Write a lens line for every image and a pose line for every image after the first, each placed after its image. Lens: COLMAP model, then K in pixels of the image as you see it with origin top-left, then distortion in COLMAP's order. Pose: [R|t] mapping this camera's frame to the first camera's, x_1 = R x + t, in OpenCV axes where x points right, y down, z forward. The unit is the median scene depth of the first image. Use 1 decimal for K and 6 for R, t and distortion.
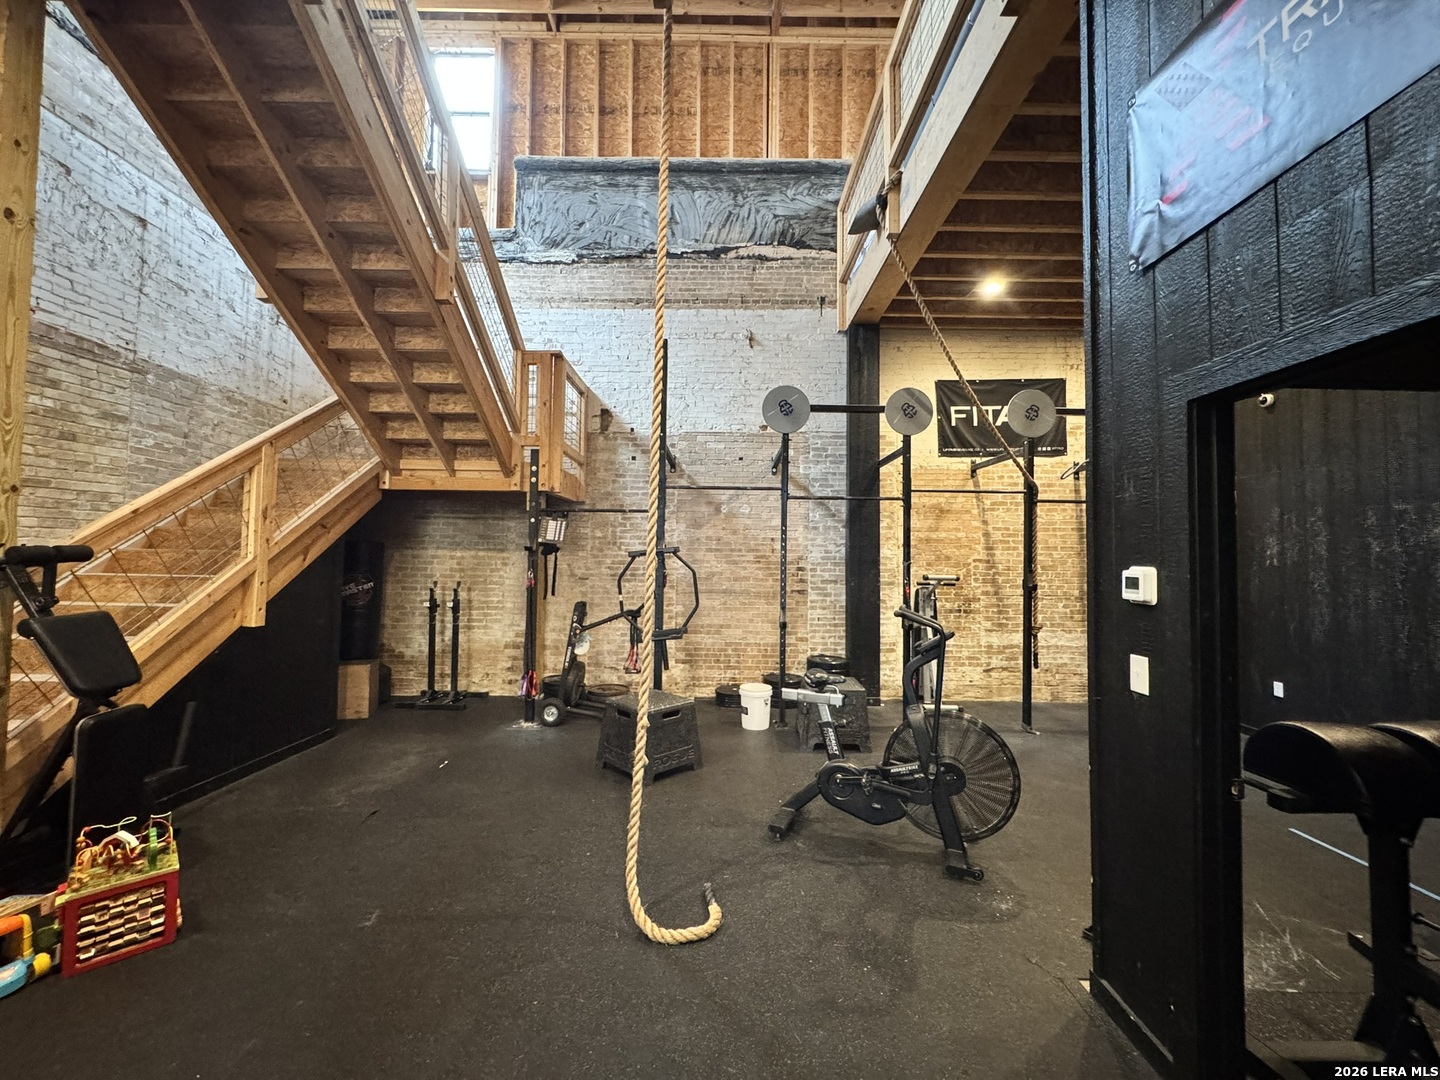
lens RADIAL K [[569.3, 0, 720.0], [0, 569.3, 540.0], [0, 0, 1]] dist [-0.002608, 0.000474]
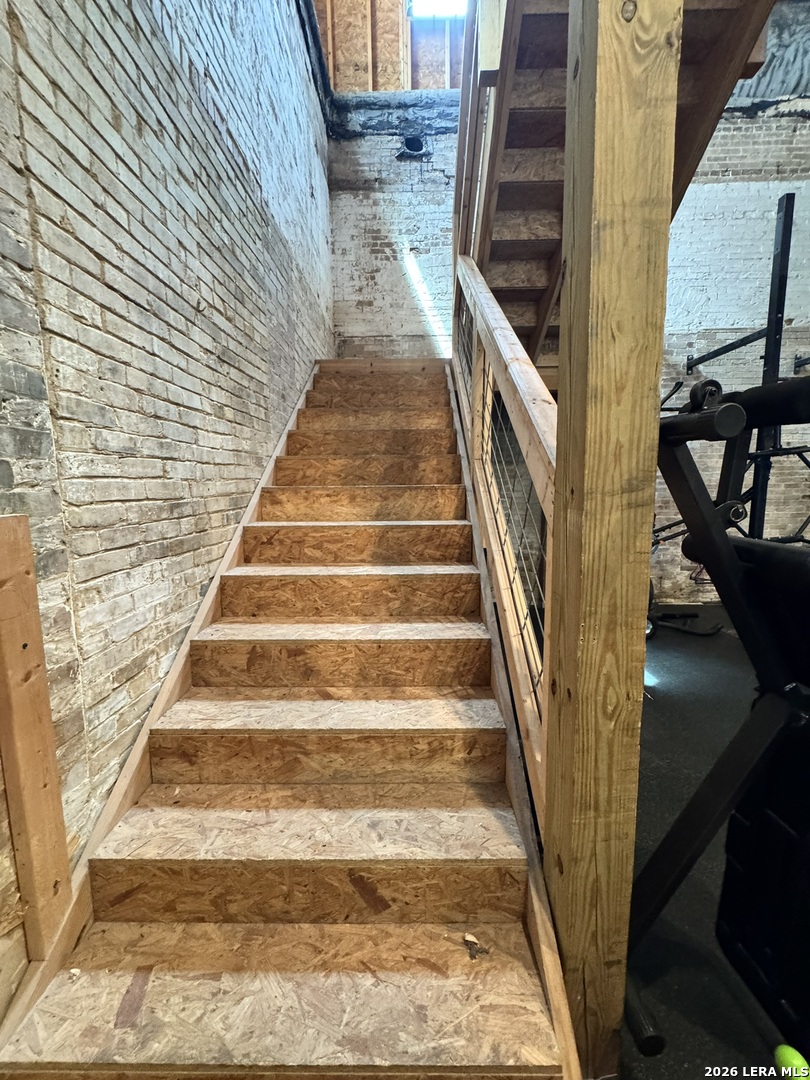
lens RADIAL K [[427.0, 0, 405.0], [0, 427.0, 540.0], [0, 0, 1]] dist [-0.002608, 0.000474]
pose [[0.999520, -0.023790, -0.019838, -0.542526], [0.026721, 0.986142, 0.163736, 0.024006], [0.015667, -0.164188, 0.986305, 0.240509]]
